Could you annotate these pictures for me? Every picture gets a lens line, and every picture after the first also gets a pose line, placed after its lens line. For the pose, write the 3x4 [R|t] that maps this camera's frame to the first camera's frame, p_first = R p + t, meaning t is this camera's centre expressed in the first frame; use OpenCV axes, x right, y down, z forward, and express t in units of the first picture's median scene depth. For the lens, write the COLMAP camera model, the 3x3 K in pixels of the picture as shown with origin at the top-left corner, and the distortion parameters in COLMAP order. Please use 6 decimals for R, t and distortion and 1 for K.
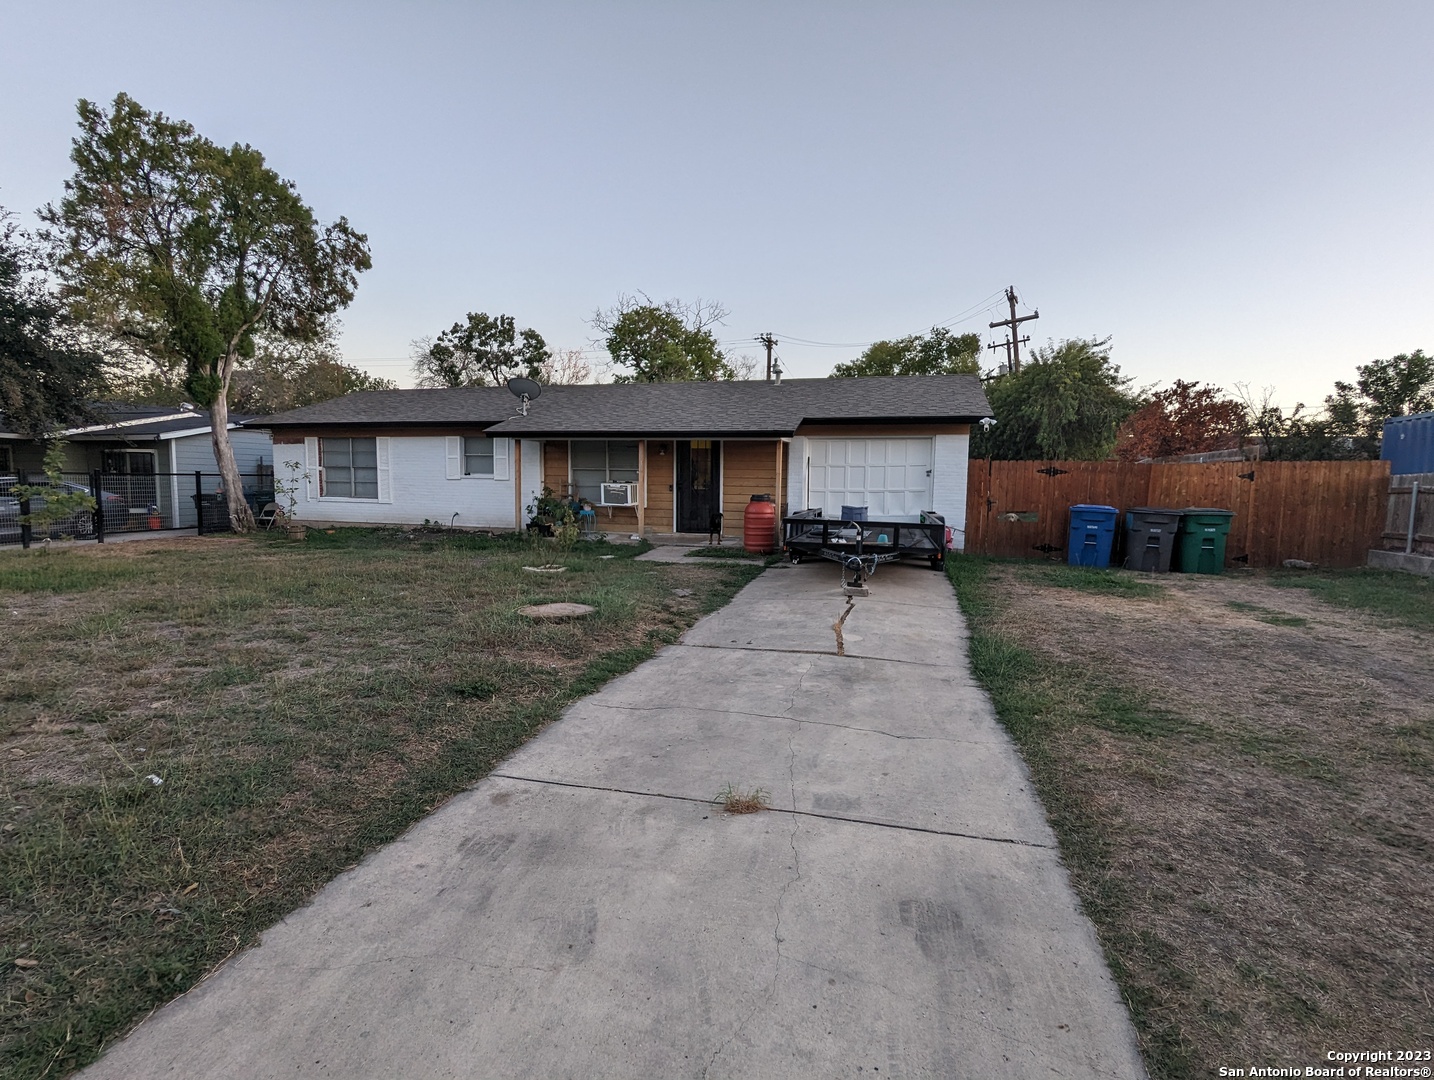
lens RADIAL K [[674.2, 0, 717.0], [0, 674.2, 540.0], [0, 0, 1]] dist [-0.000983, 0.000212]
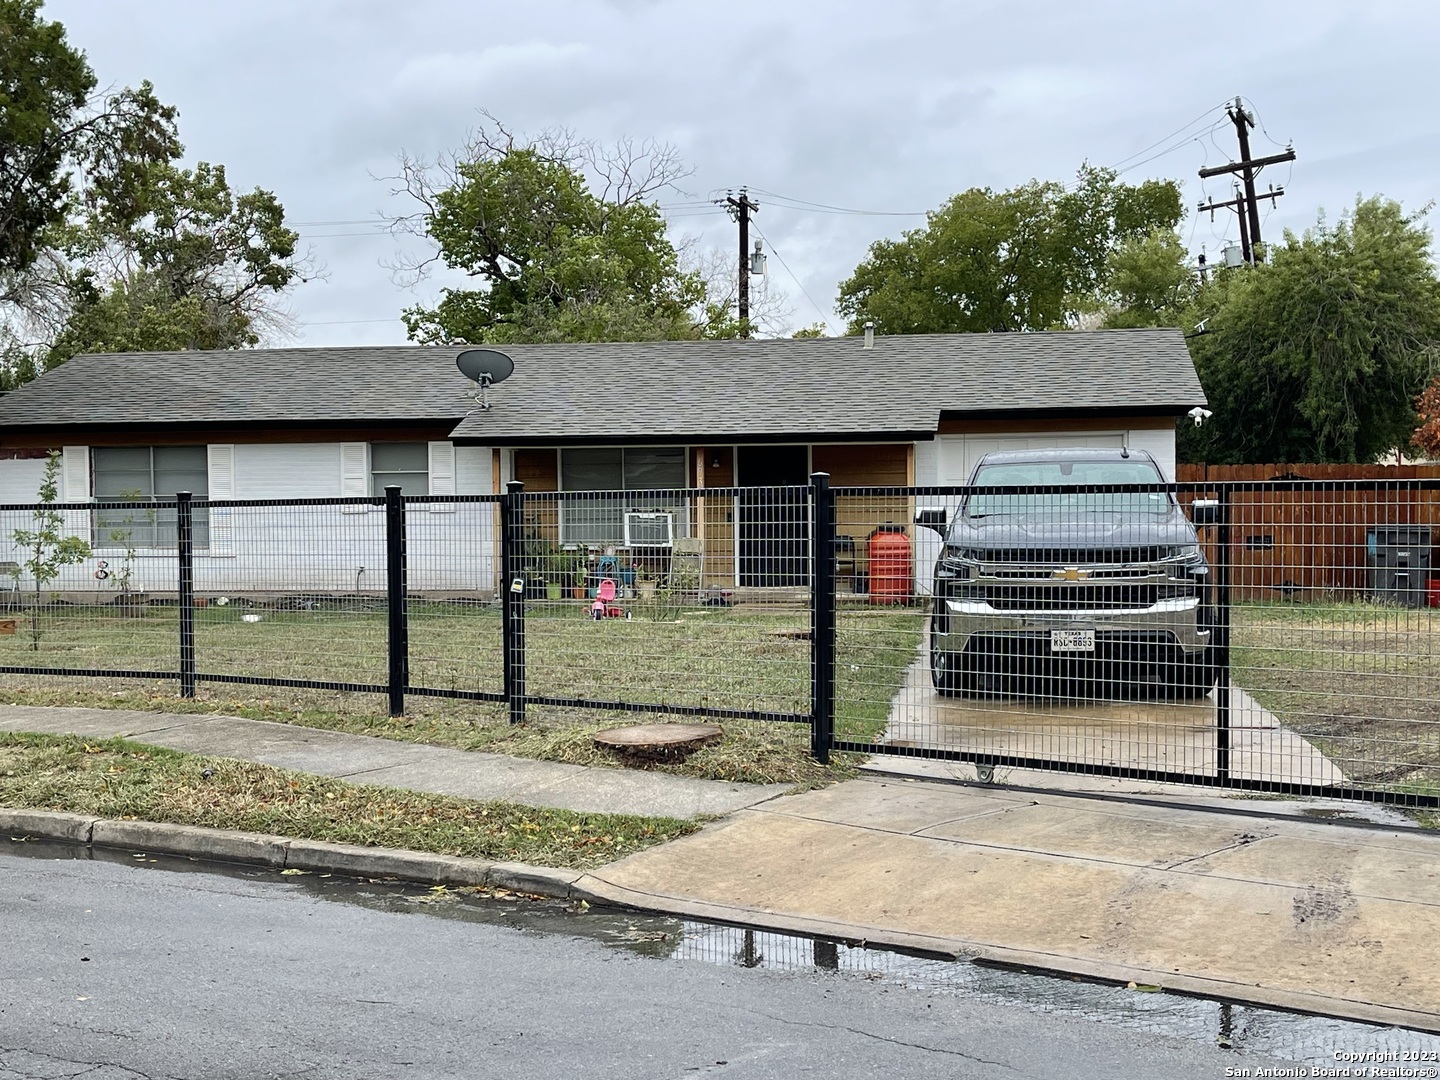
lens RADIAL K [[1967.9, 0, 720.0], [0, 1967.9, 540.0], [0, 0, 1]] dist [0.156548, -0.440566]
pose [[0.990763, -0.026492, 0.132989, -0.150044], [0.035930, 0.996964, -0.069076, 0.033845], [-0.130755, 0.073216, 0.988708, -0.390643]]
